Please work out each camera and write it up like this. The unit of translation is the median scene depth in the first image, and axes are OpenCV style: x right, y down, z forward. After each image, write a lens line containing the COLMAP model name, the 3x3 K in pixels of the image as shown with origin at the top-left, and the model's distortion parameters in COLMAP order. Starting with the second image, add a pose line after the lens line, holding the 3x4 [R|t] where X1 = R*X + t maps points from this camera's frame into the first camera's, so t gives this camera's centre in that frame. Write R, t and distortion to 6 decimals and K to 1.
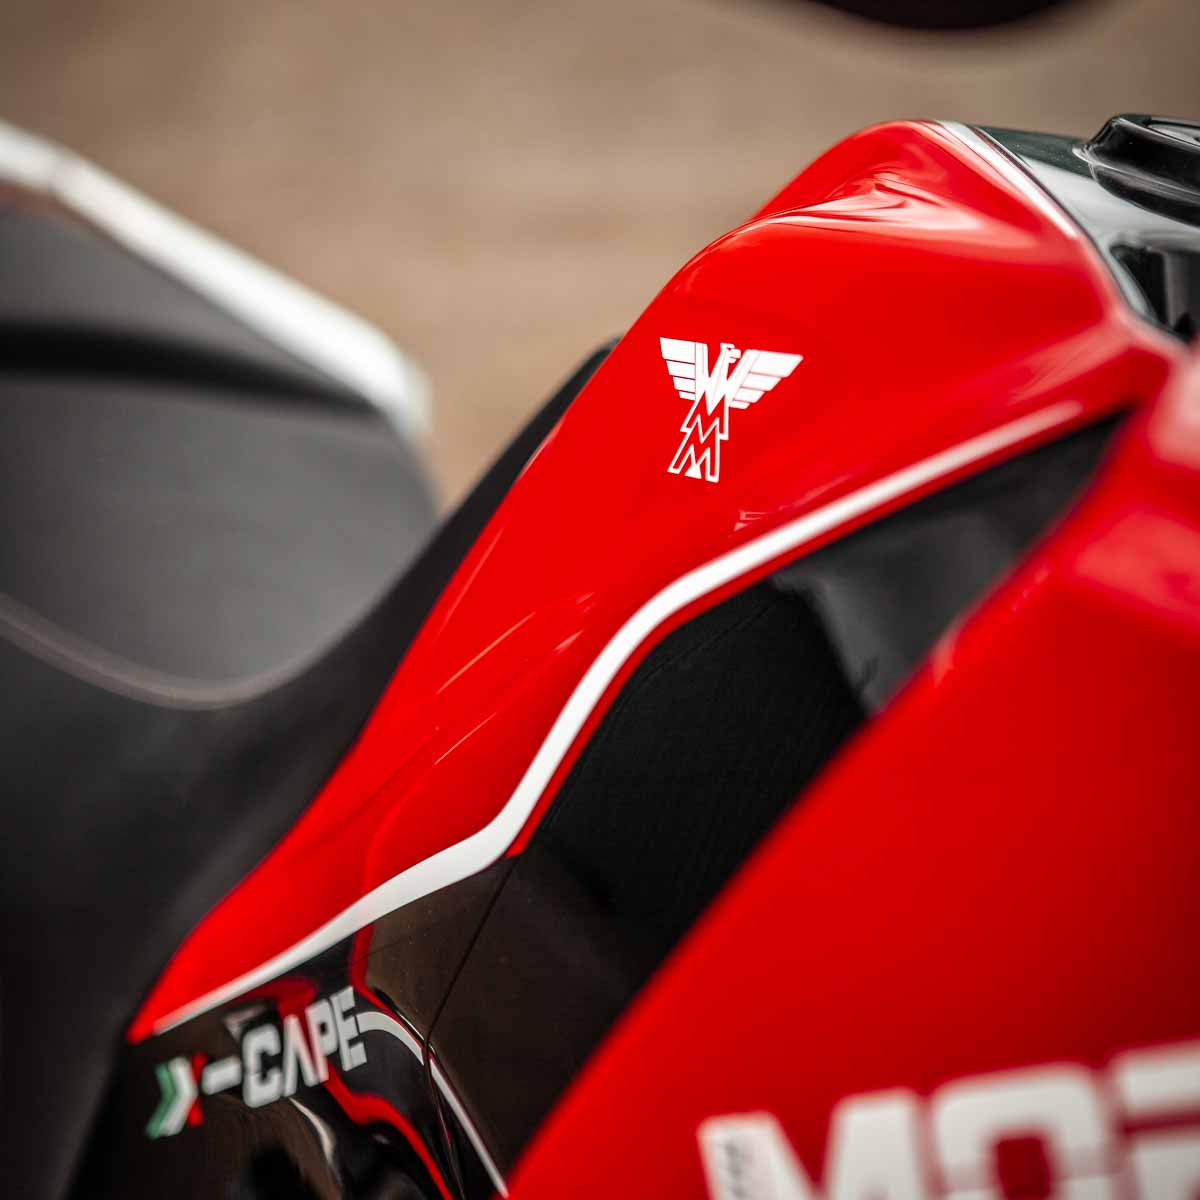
lens RADIAL K [[3423.5, 0, 600.0], [0, 3423.5, 600.0], [0, 0, 1]] dist [0.229010, 0.221345]
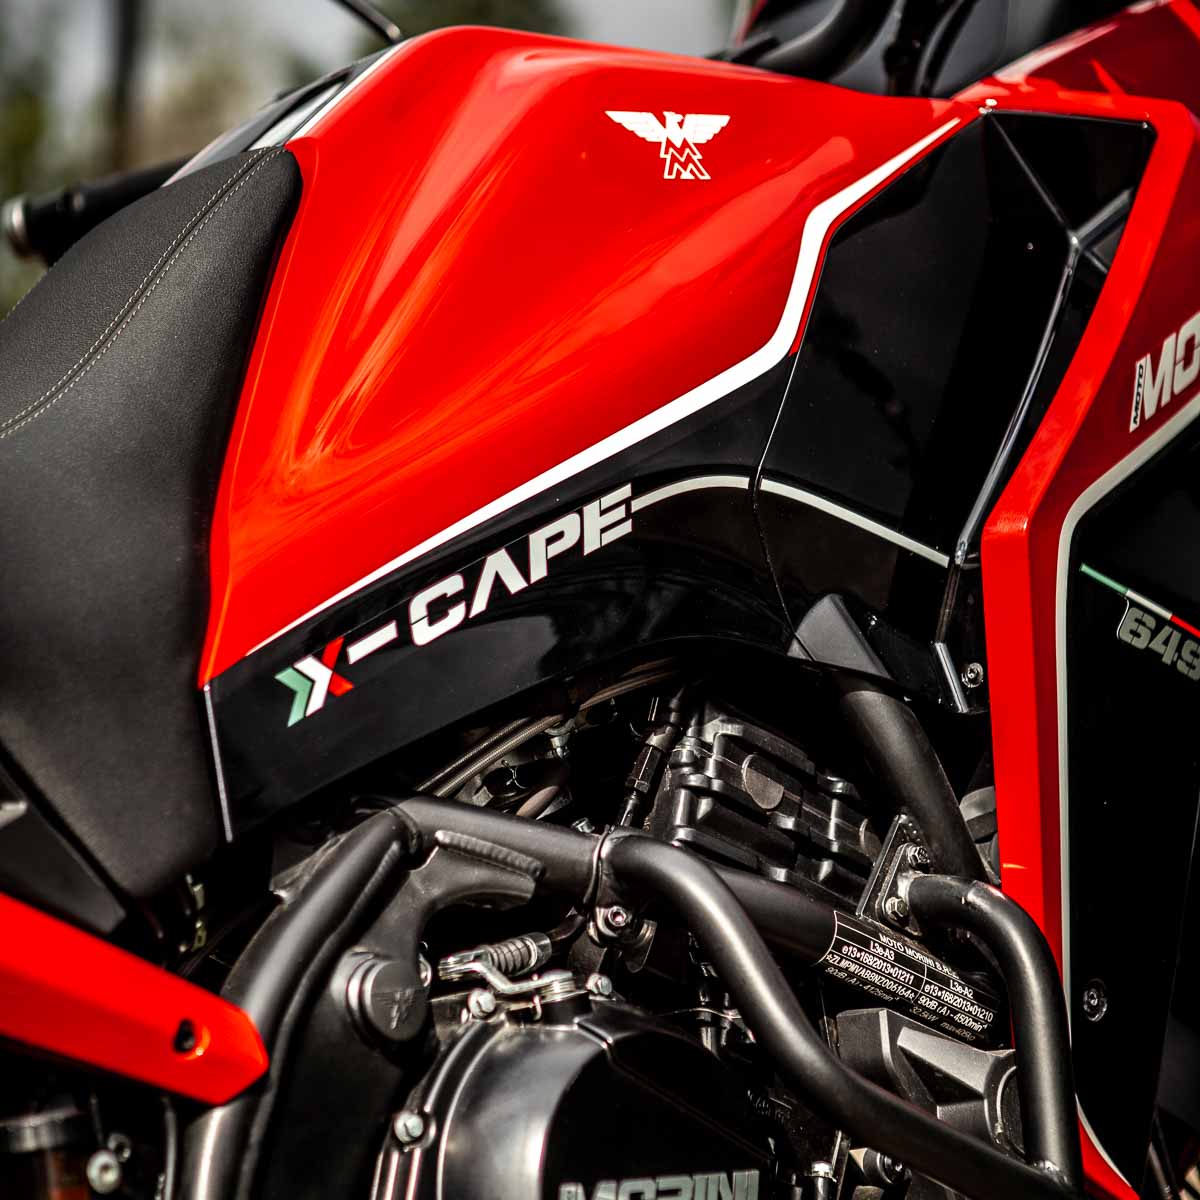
lens RADIAL K [[3423.5, 0, 600.0], [0, 3423.5, 600.0], [0, 0, 1]] dist [0.229010, 0.221345]
pose [[-0.207907, 0.033234, 0.977584, -1.791439], [0.221358, 0.975093, 0.013928, 0.152265], [-0.952773, 0.219291, -0.210085, 1.482002]]
